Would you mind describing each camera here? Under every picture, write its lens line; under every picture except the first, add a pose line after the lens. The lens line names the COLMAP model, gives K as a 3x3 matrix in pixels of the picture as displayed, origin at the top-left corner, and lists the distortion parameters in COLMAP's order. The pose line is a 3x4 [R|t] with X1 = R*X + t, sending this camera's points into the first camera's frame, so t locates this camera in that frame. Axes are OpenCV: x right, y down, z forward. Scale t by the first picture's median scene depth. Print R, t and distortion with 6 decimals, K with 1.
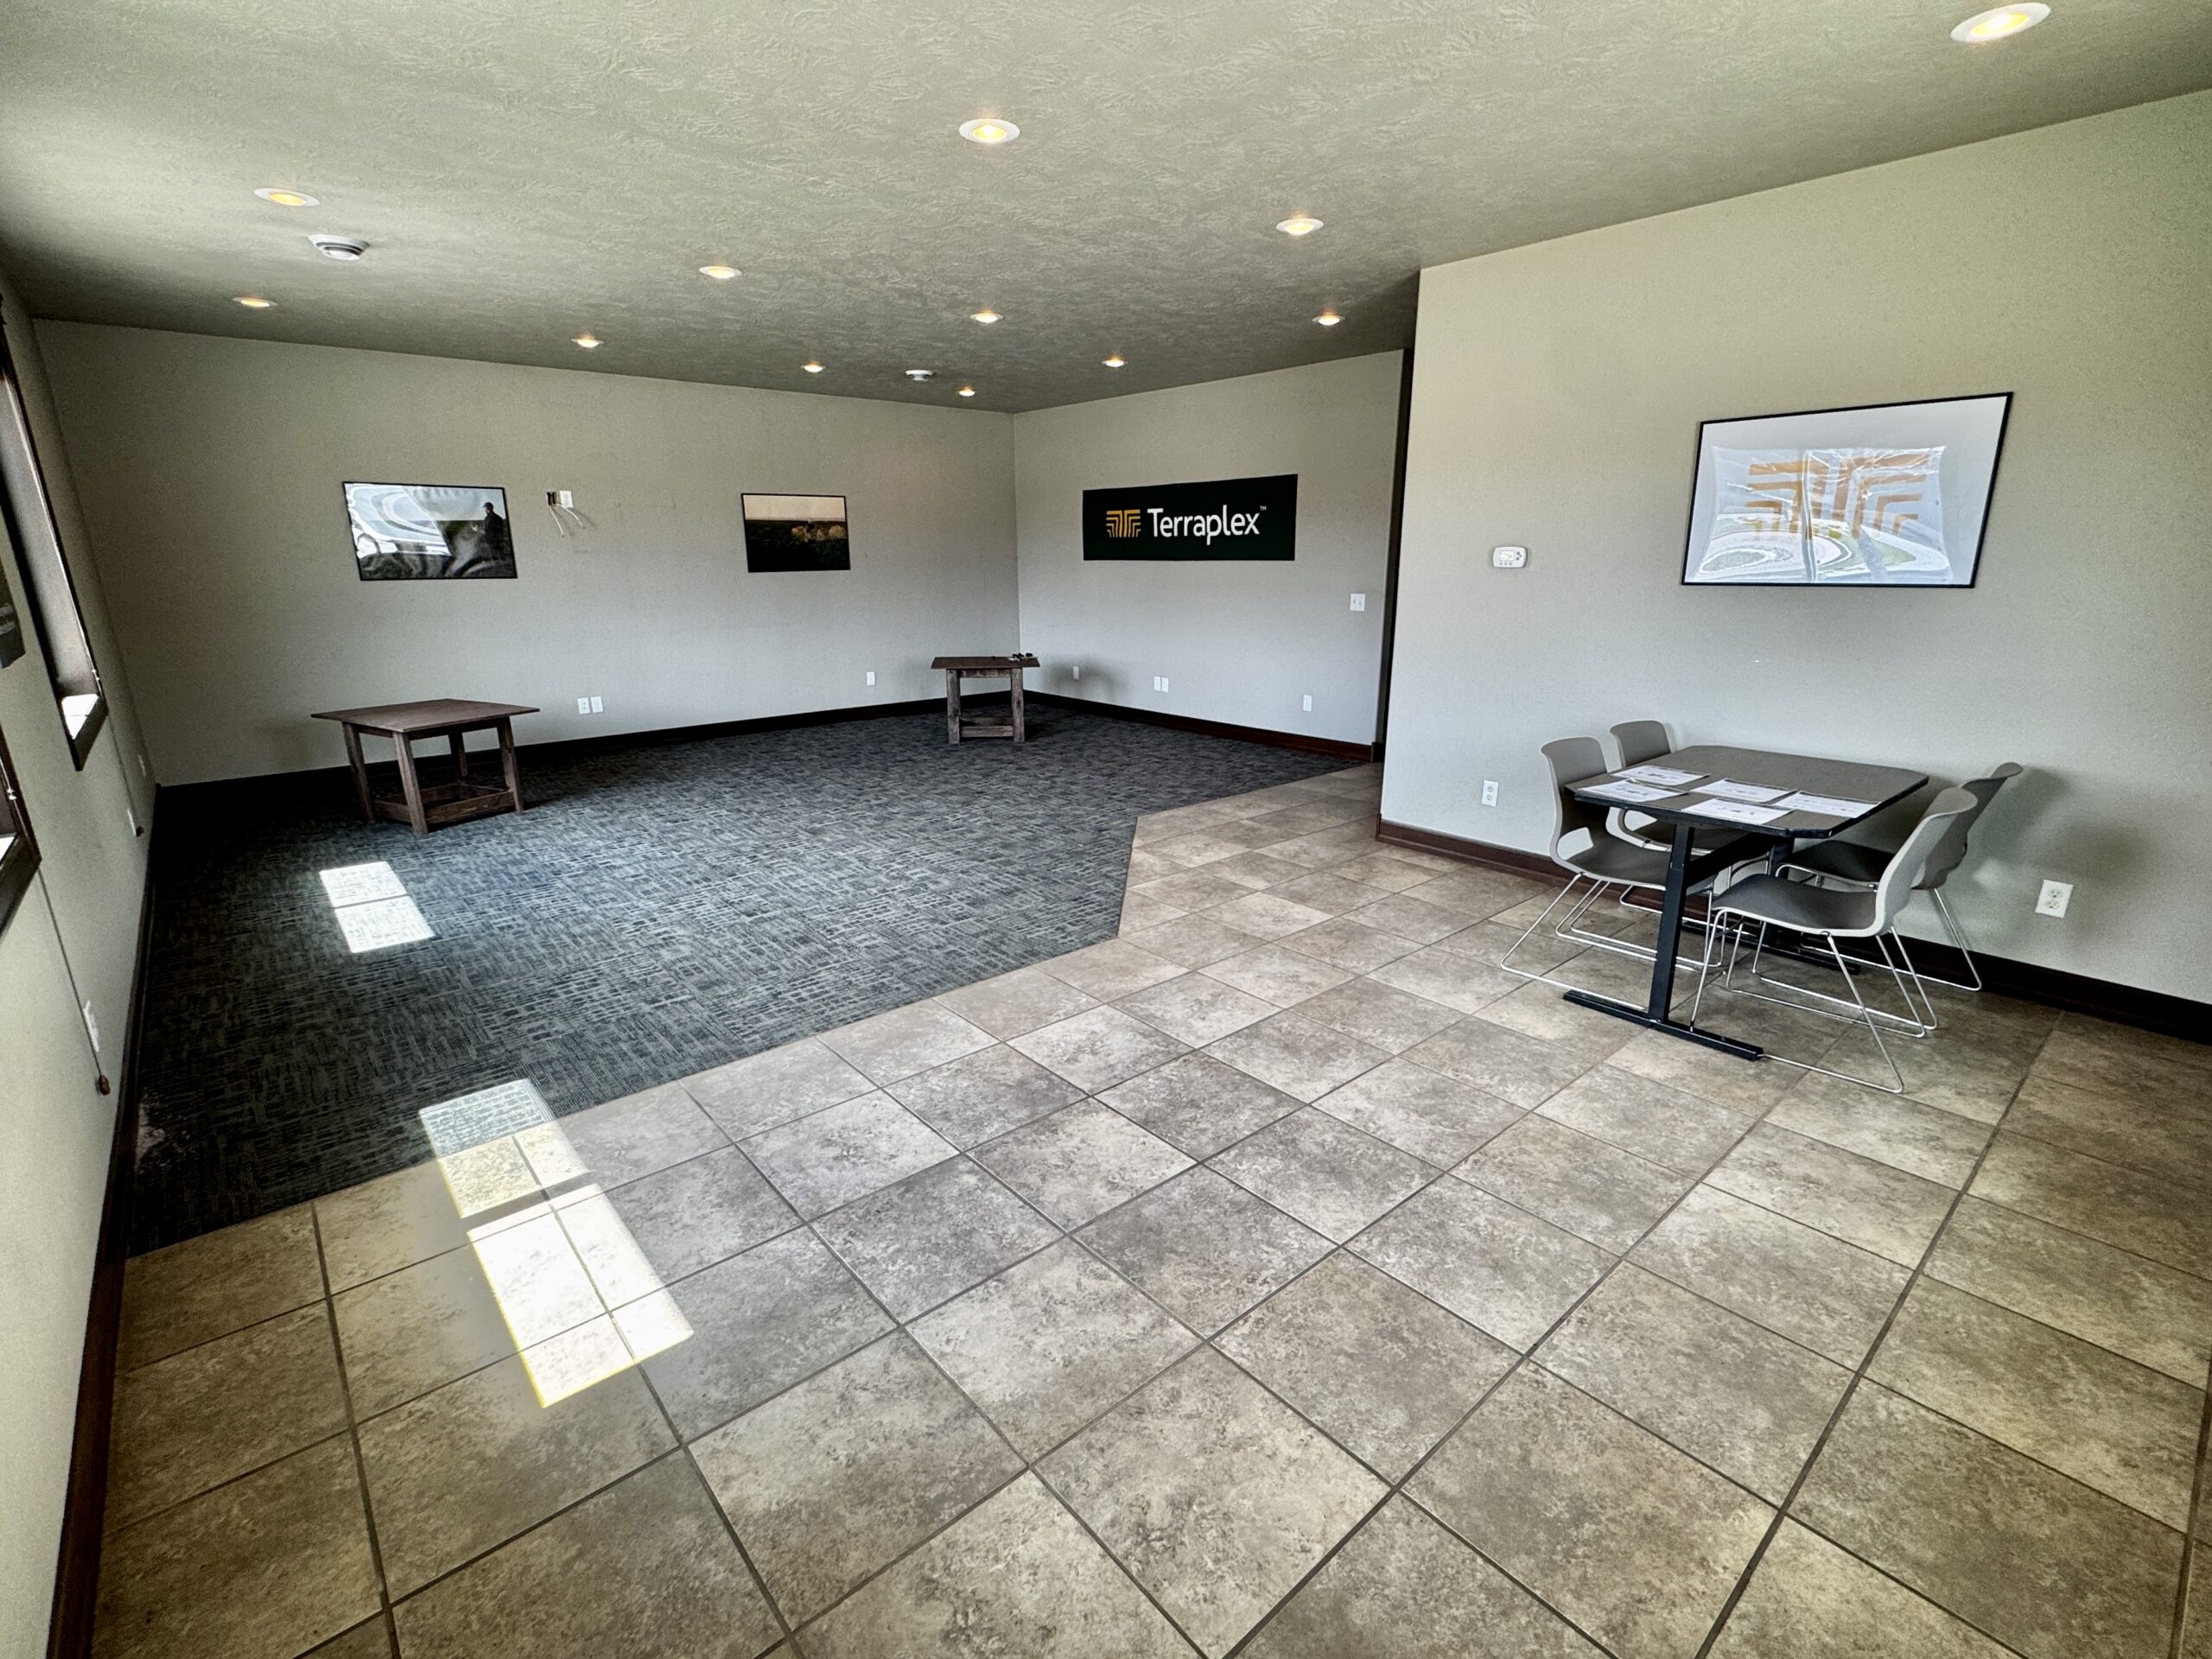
lens RADIAL K [[1025.4, 0, 1107.3], [0, 1025.4, 828.6], [0, 0, 1]] dist [-0.001531, -0.000144]
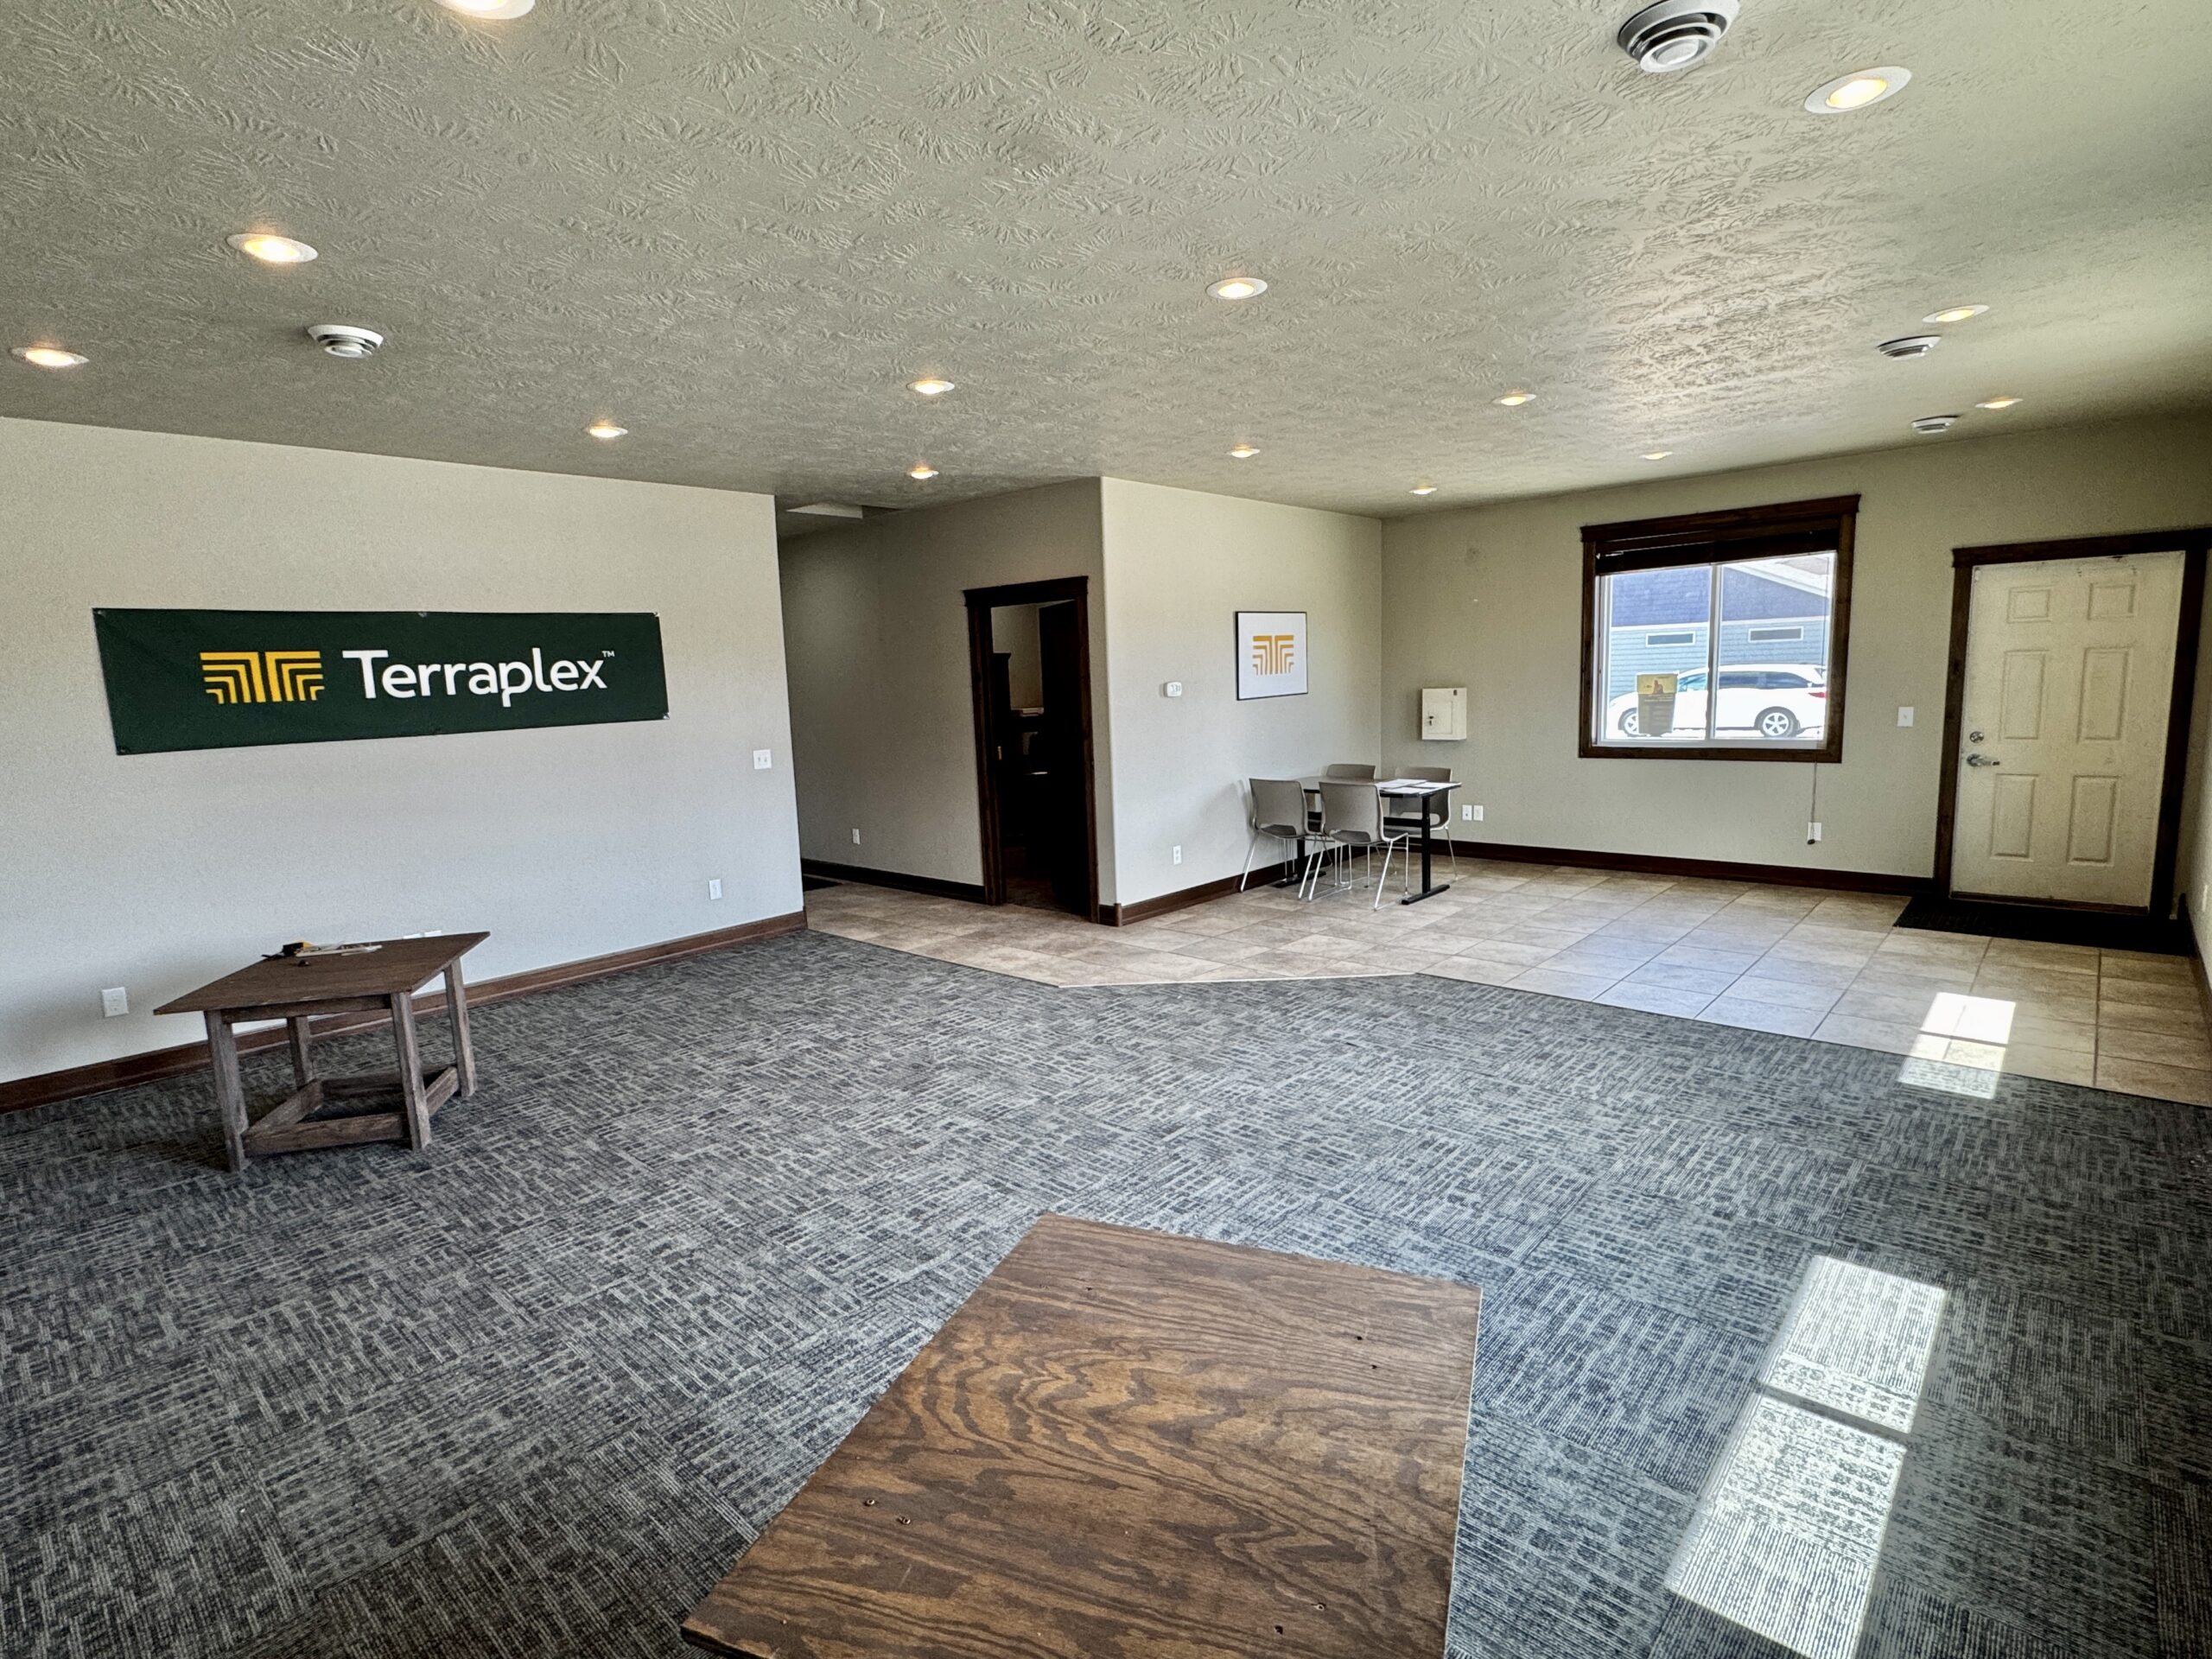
lens RADIAL K [[1094.8, 0, 1105.5], [0, 1094.8, 830.1], [0, 0, 1]] dist [-0.000375, 0.000493]
pose [[-0.120752, -0.134359, 0.983548, -1.093770], [0.298979, 0.939869, 0.165099, -0.348142], [-0.946589, 0.313996, -0.073320, 1.219917]]
